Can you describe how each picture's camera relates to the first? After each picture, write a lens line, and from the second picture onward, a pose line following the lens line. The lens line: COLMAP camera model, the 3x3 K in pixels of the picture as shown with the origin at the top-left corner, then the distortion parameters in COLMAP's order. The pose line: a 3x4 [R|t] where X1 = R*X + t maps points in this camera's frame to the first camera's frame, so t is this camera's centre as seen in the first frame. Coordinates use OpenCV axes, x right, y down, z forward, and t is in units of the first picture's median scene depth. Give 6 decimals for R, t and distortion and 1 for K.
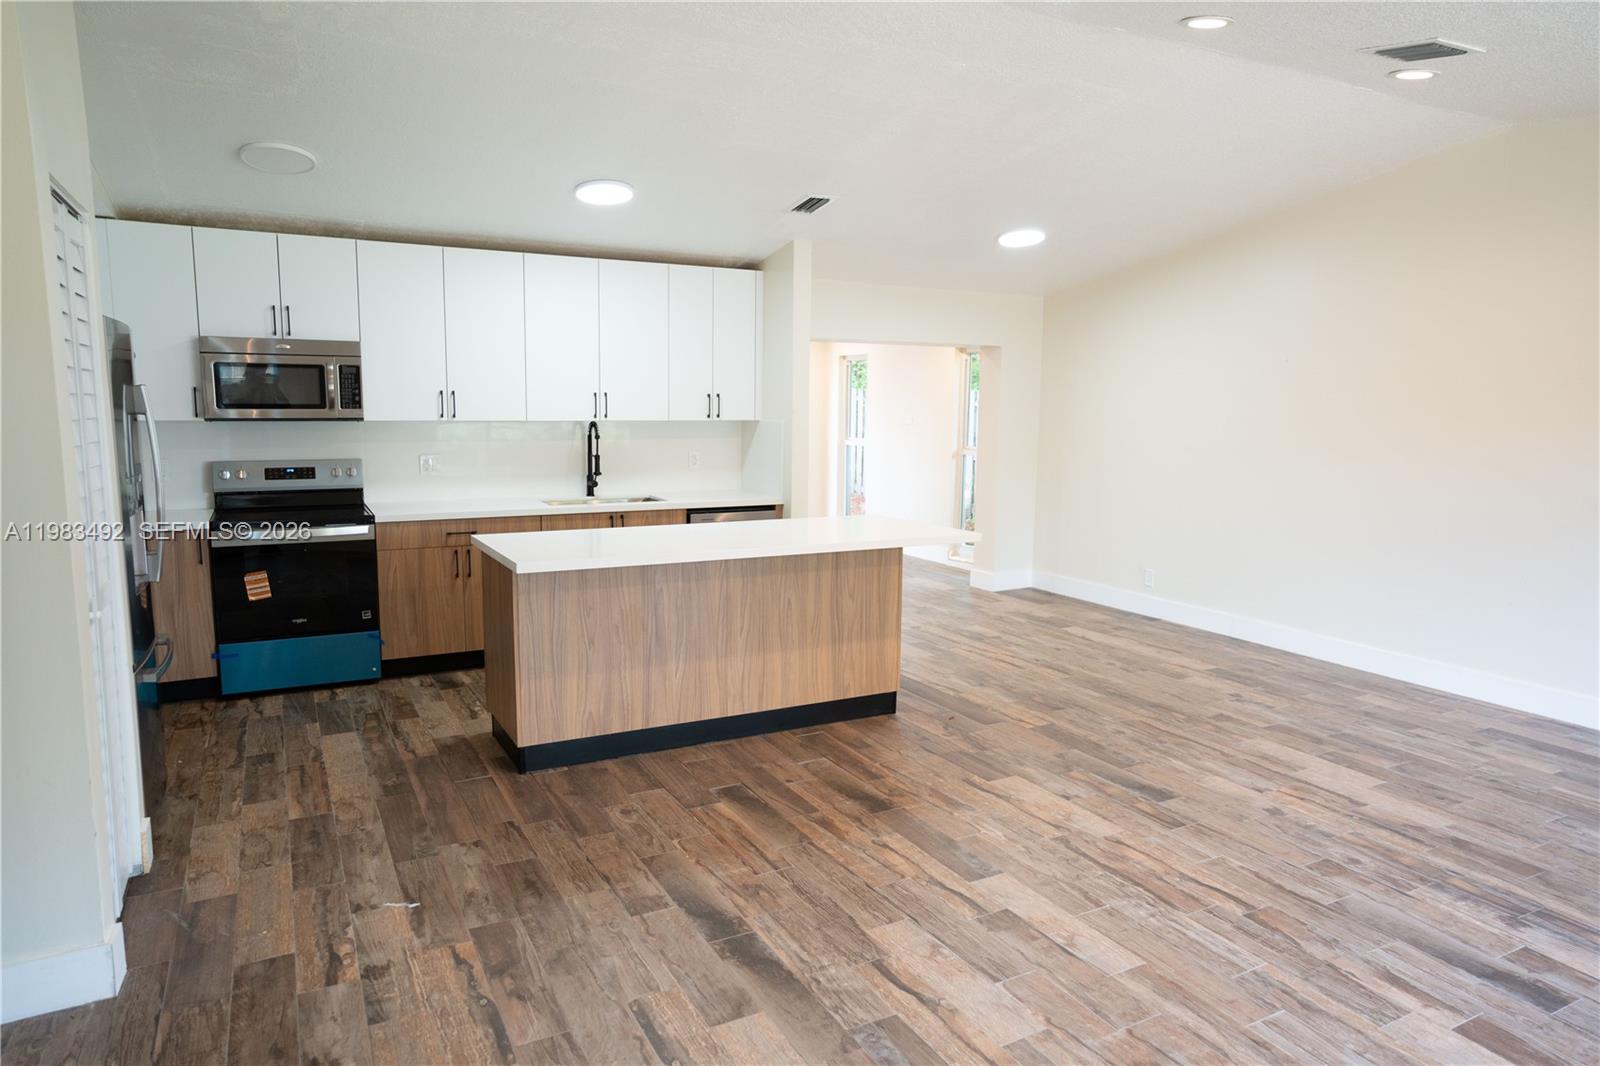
lens RADIAL K [[964.9, 0, 798.4], [0, 964.9, 532.6], [0, 0, 1]] dist [0.002249, 0.000587]
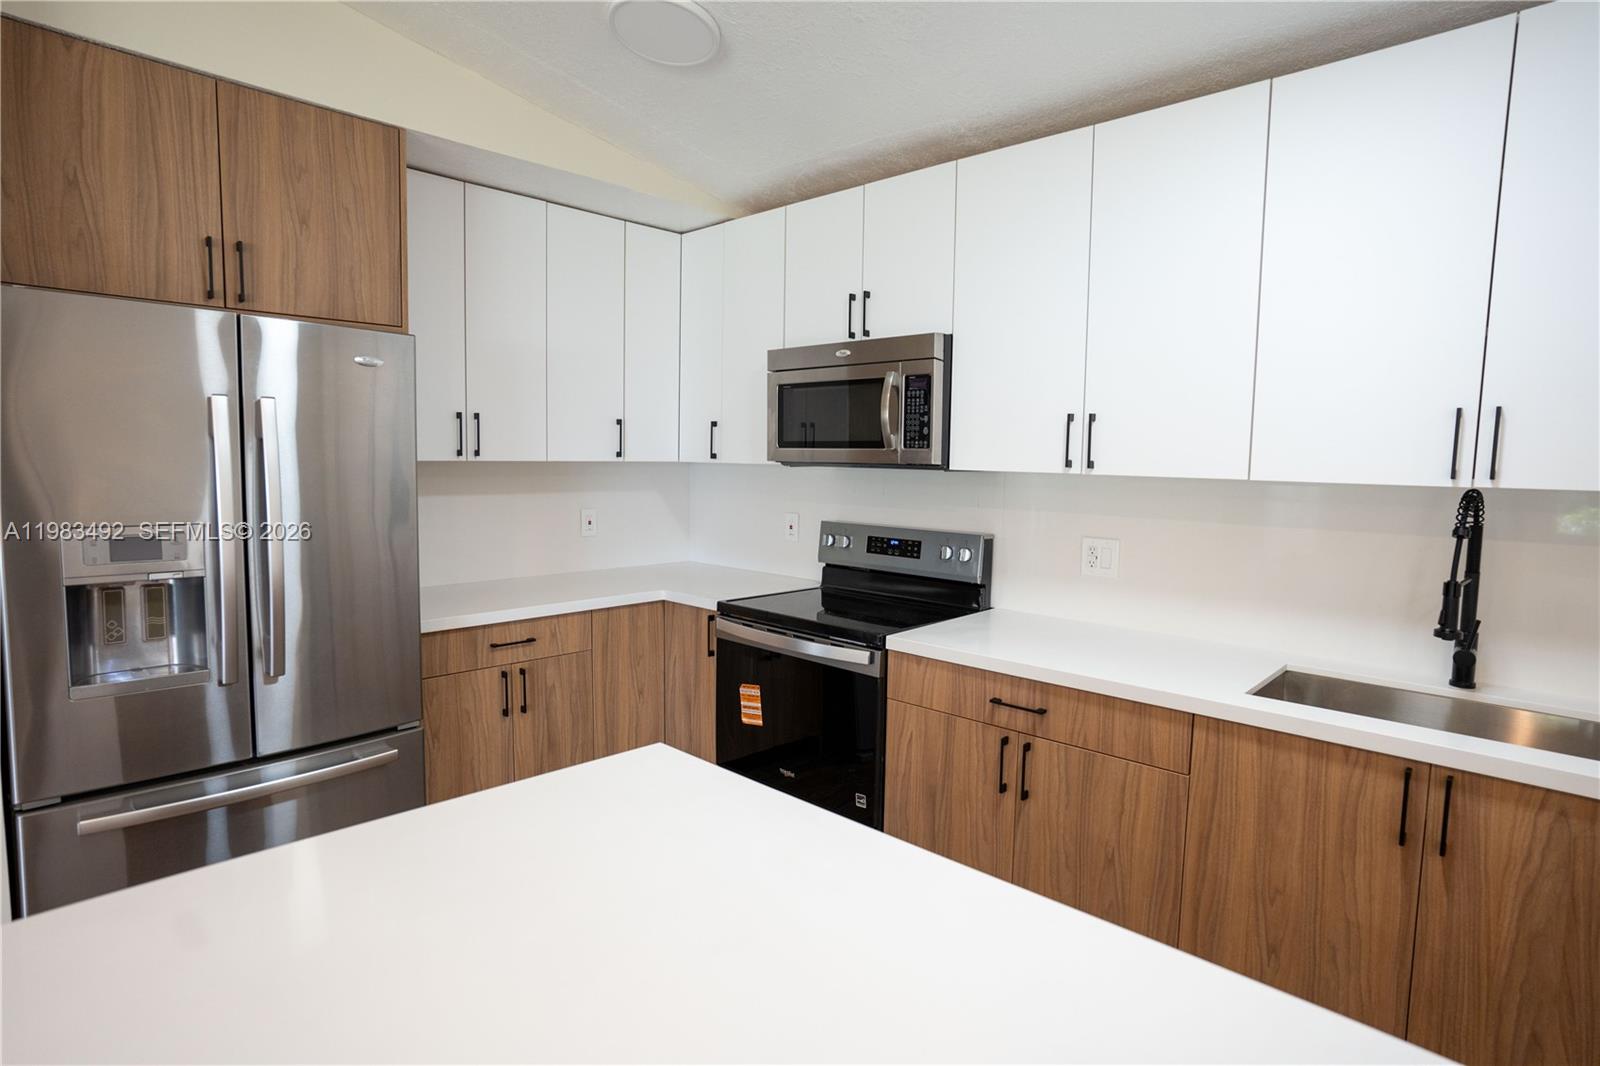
lens RADIAL K [[881.9, 0, 796.5], [0, 881.9, 539.9], [0, 0, 1]] dist [-0.002942, 0.000158]
pose [[0.286776, 0.096381, -0.953137, 0.031629], [-0.139917, 0.988472, 0.057857, -0.093914], [0.947725, 0.116768, 0.296955, 0.773797]]
